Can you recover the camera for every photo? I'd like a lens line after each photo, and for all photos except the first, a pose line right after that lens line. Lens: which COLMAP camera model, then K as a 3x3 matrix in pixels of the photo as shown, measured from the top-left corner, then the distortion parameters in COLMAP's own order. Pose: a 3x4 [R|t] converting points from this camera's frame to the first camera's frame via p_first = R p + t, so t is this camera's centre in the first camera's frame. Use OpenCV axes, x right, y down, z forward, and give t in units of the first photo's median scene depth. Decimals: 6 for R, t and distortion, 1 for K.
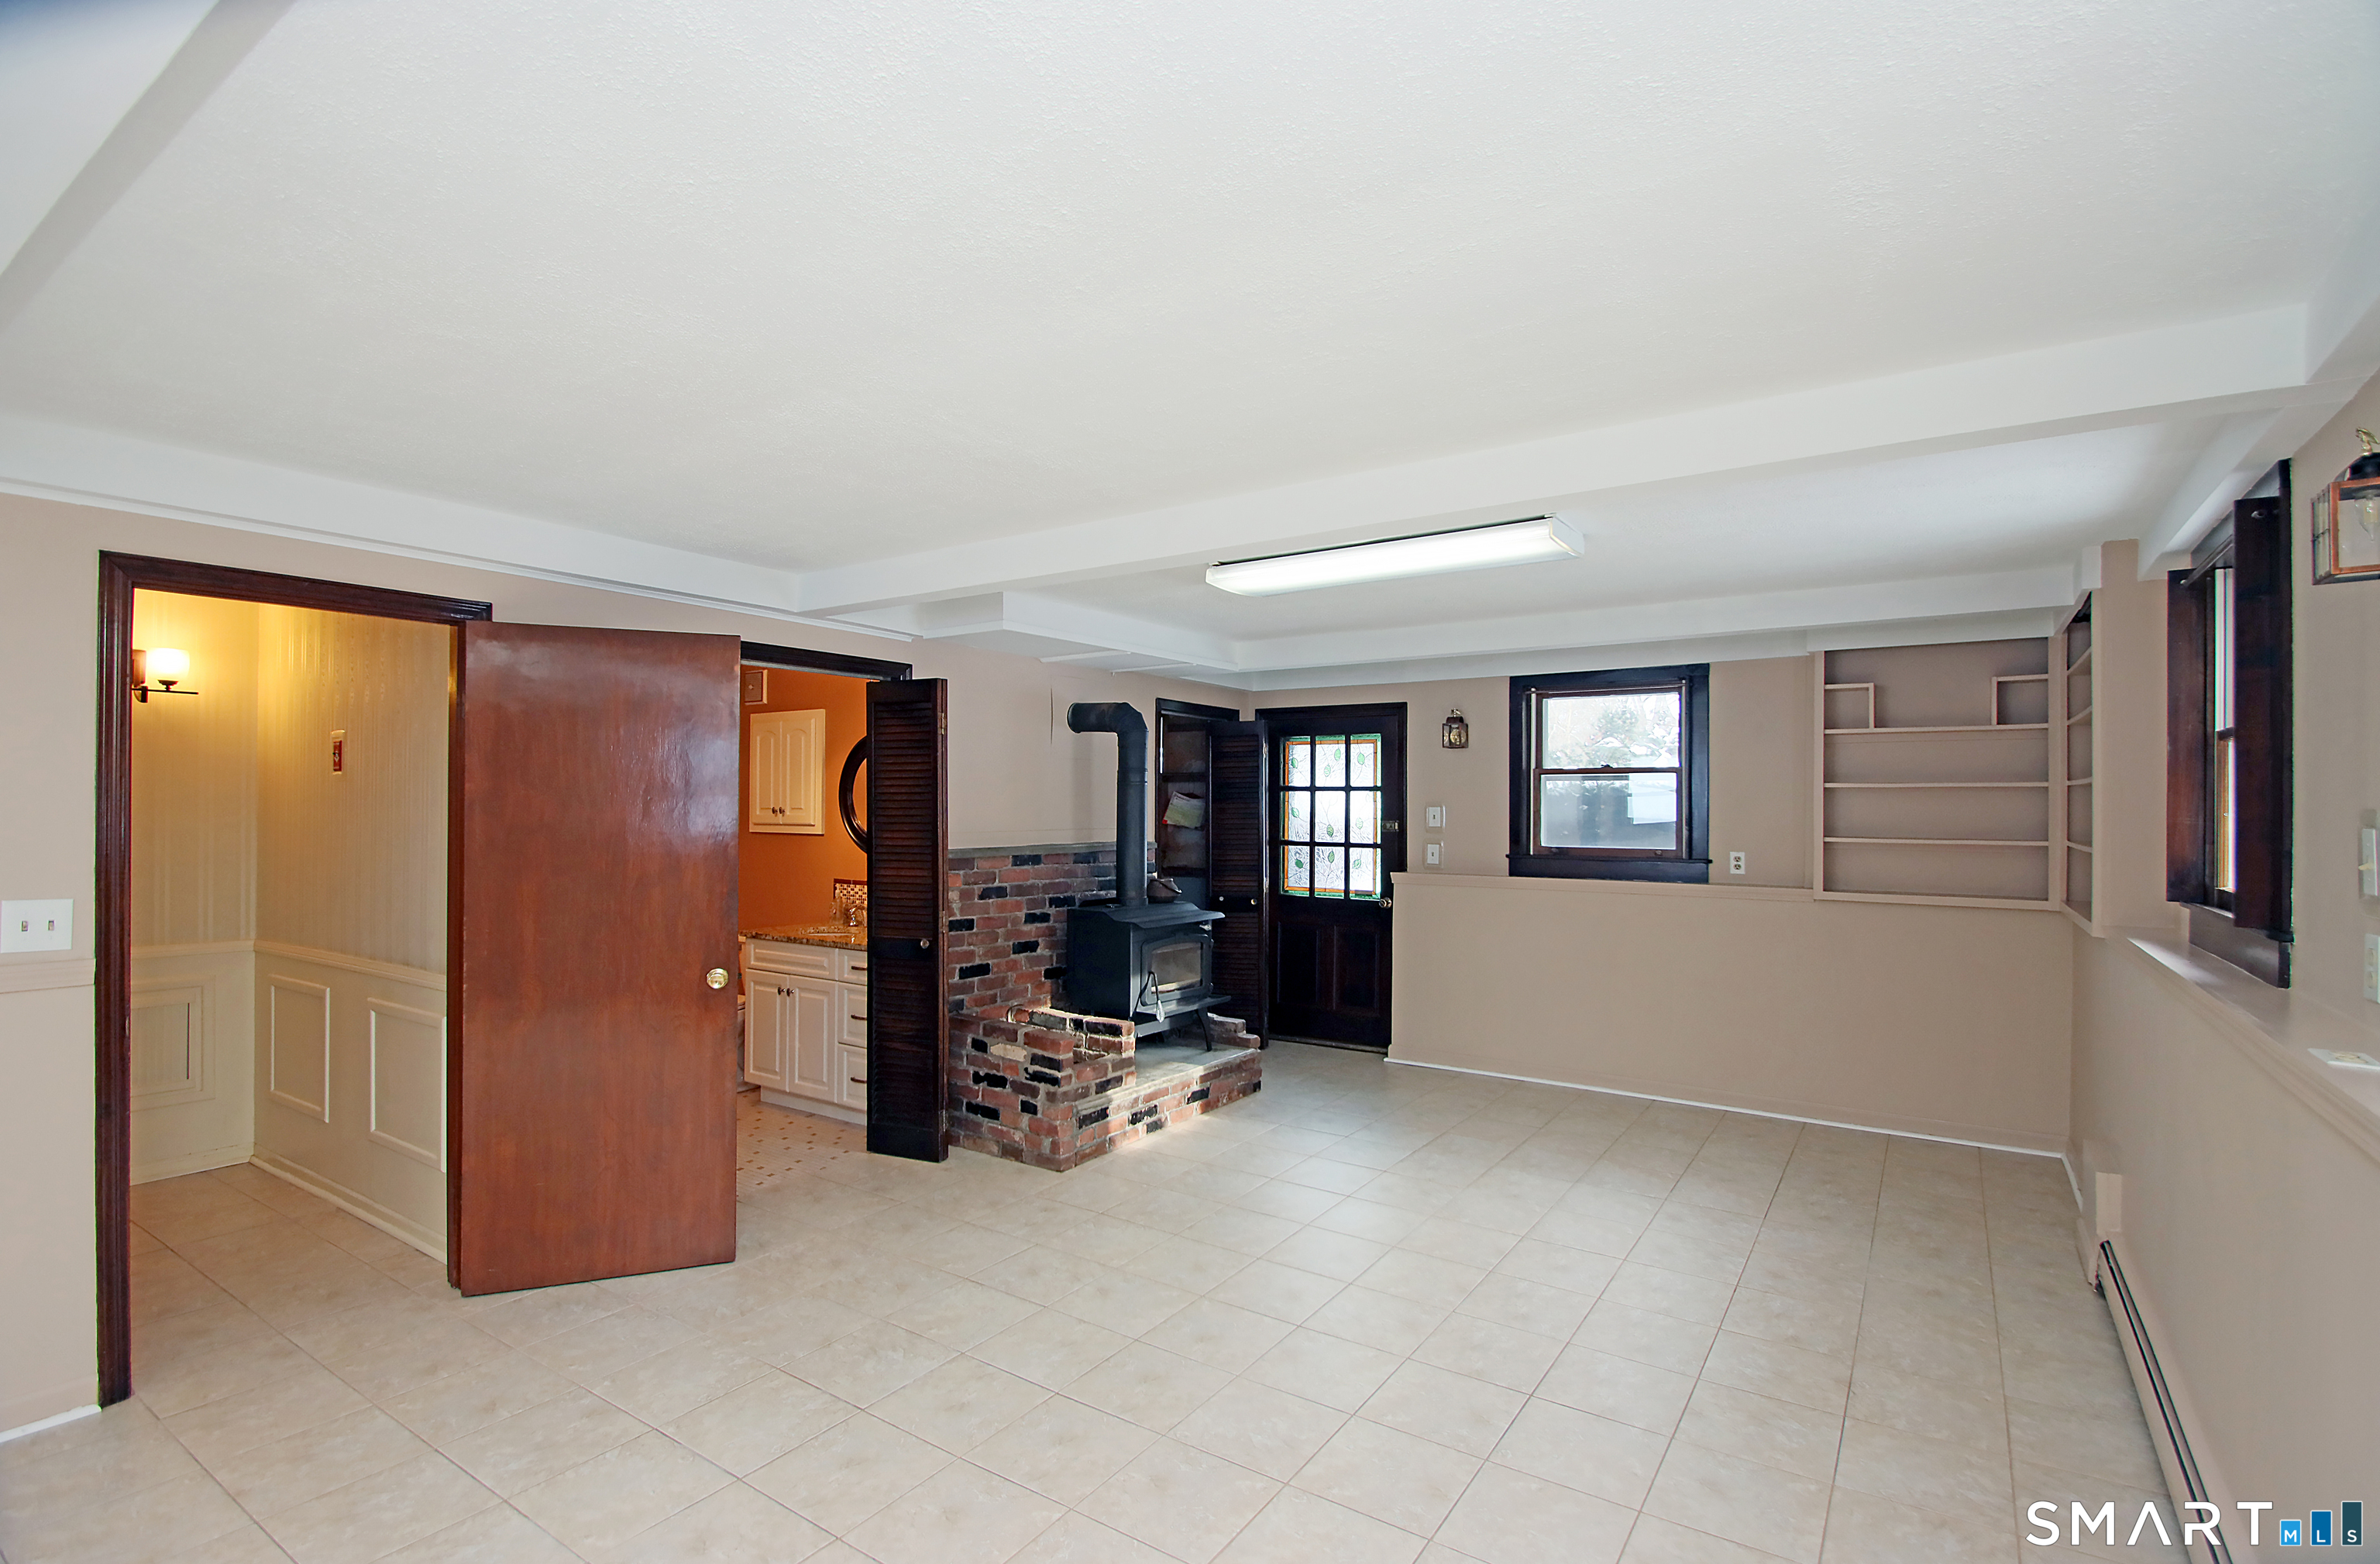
lens RADIAL K [[1101.1, 0, 1201.4], [0, 1101.1, 807.5], [0, 0, 1]] dist [0.020614, -0.023498]
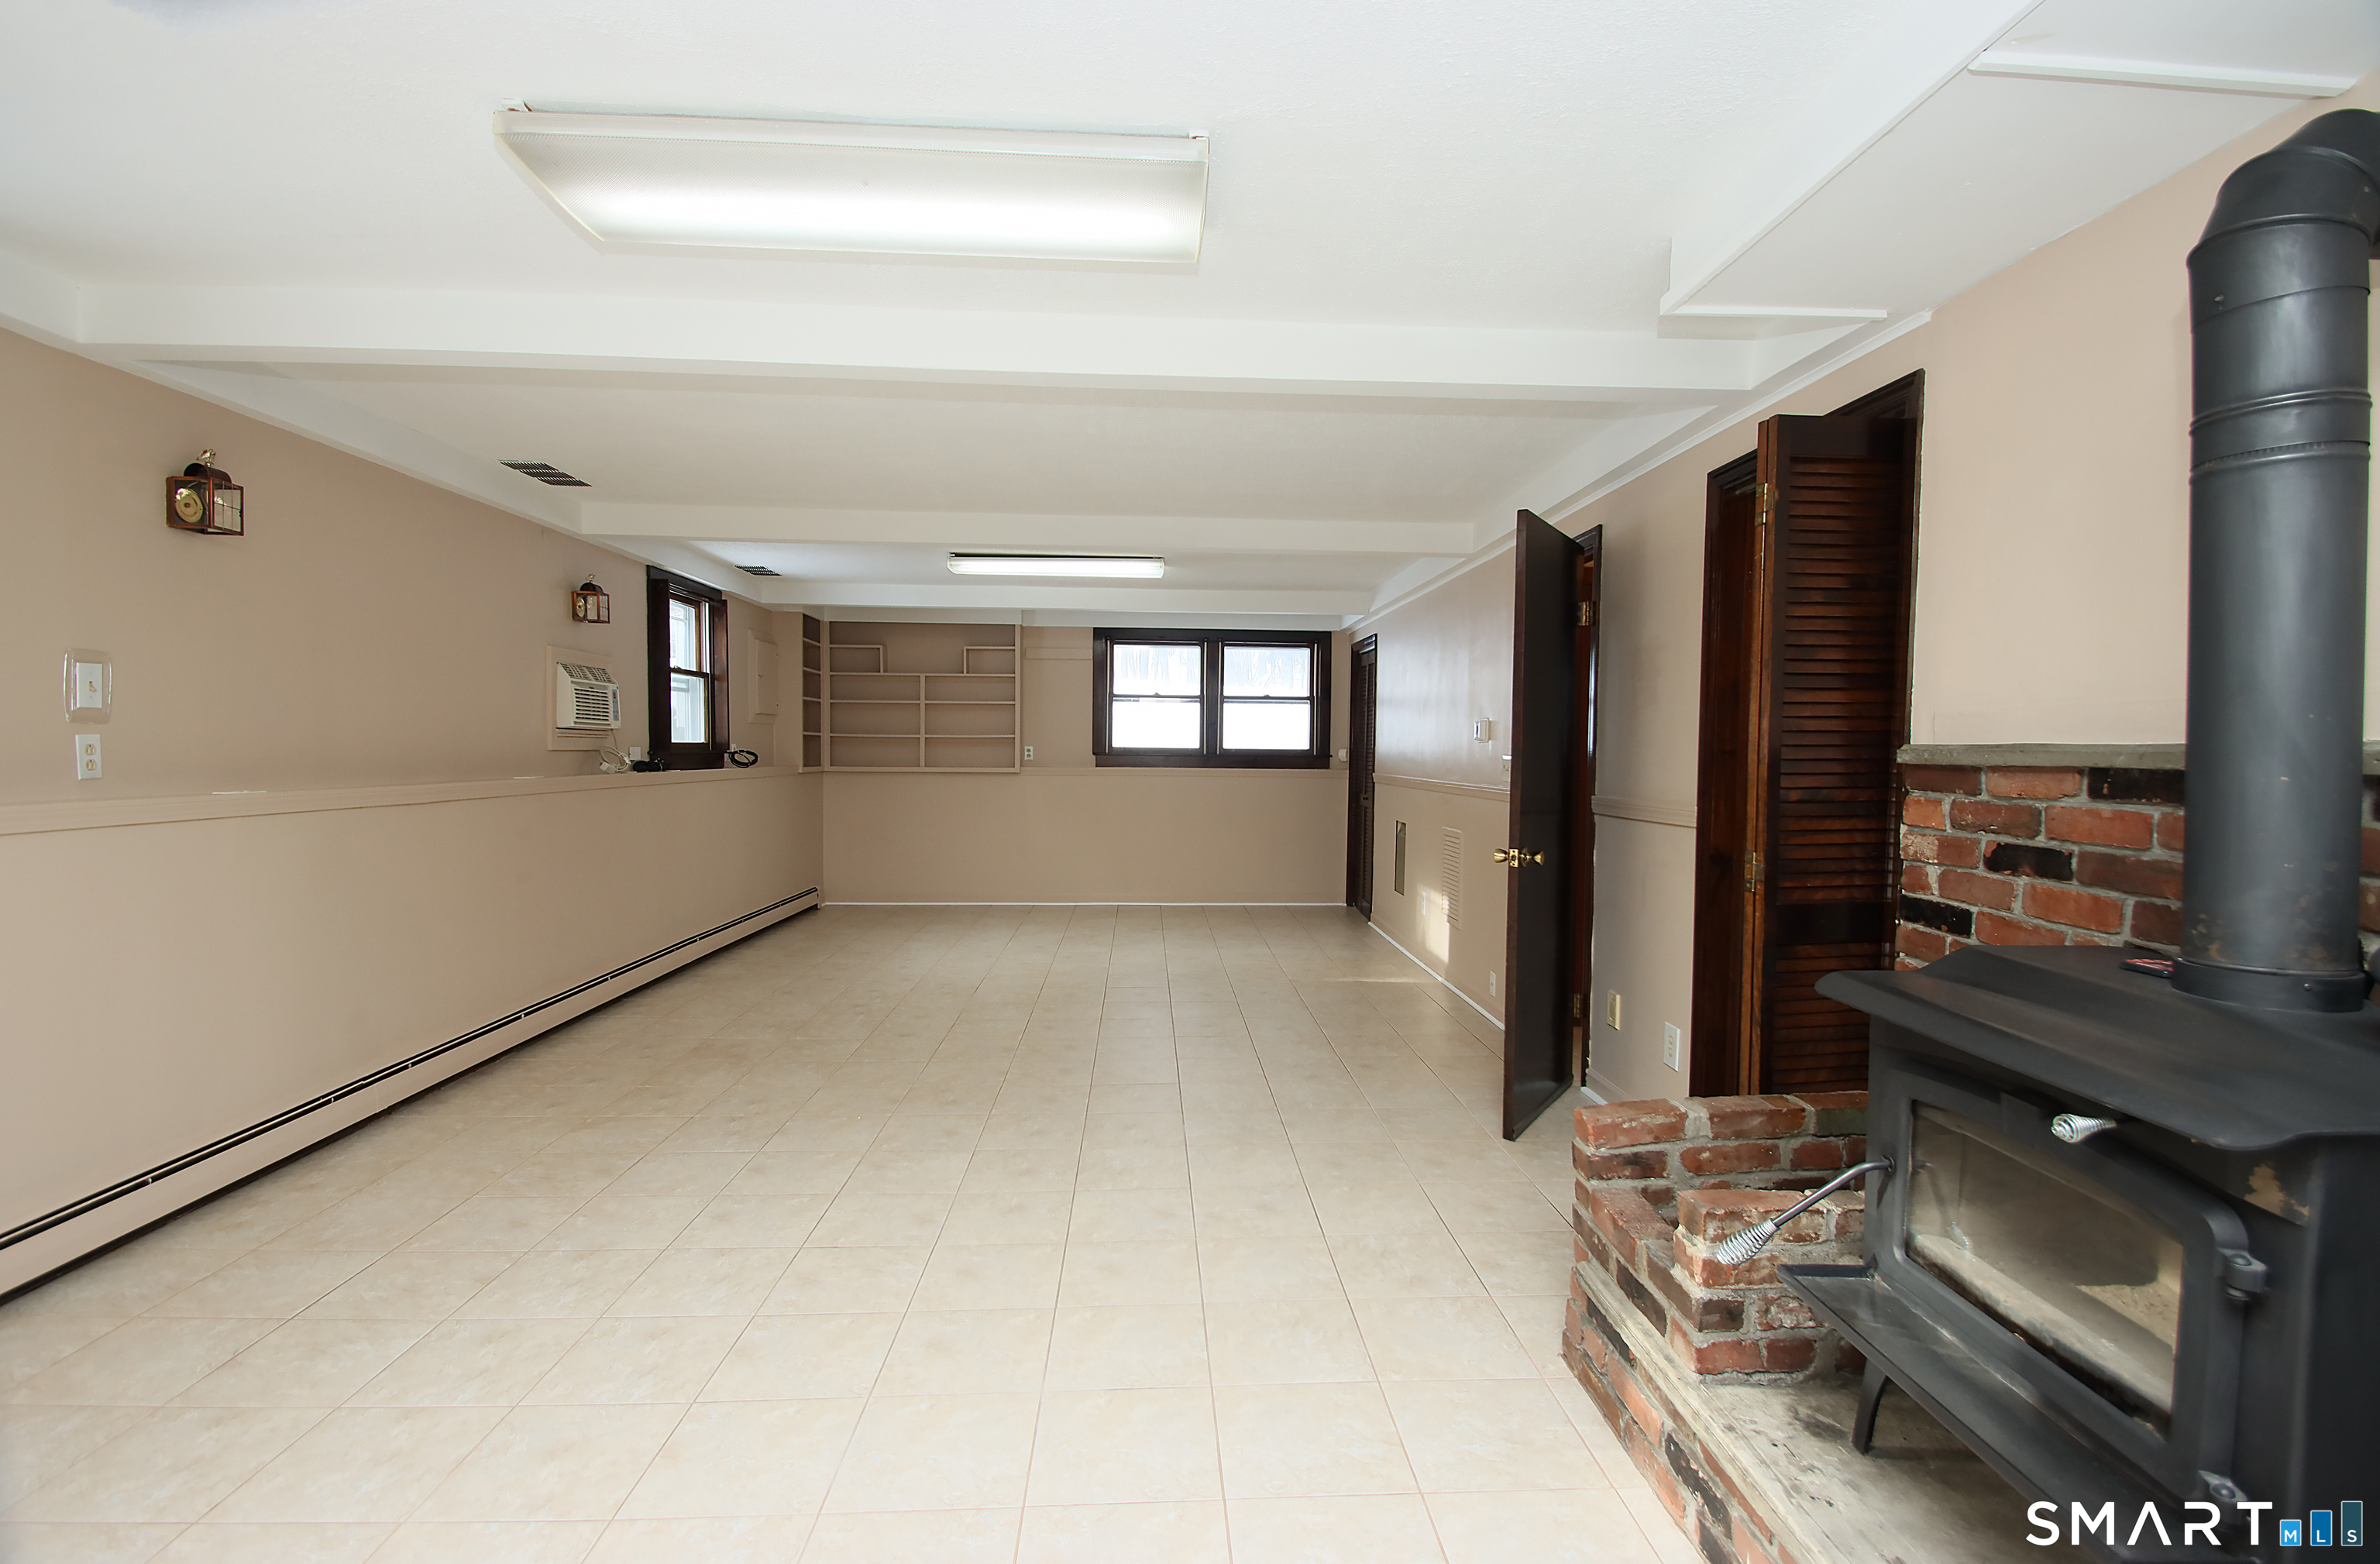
lens RADIAL K [[1091.0, 0, 1201.5], [0, 1091.0, 738.6], [0, 0, 1]] dist [-0.017364, -0.001280]
pose [[-0.798864, -0.017806, -0.601248, 0.279976], [-0.015079, 0.999840, -0.009576, 0.042549], [0.601323, 0.001416, -0.799005, 1.142618]]
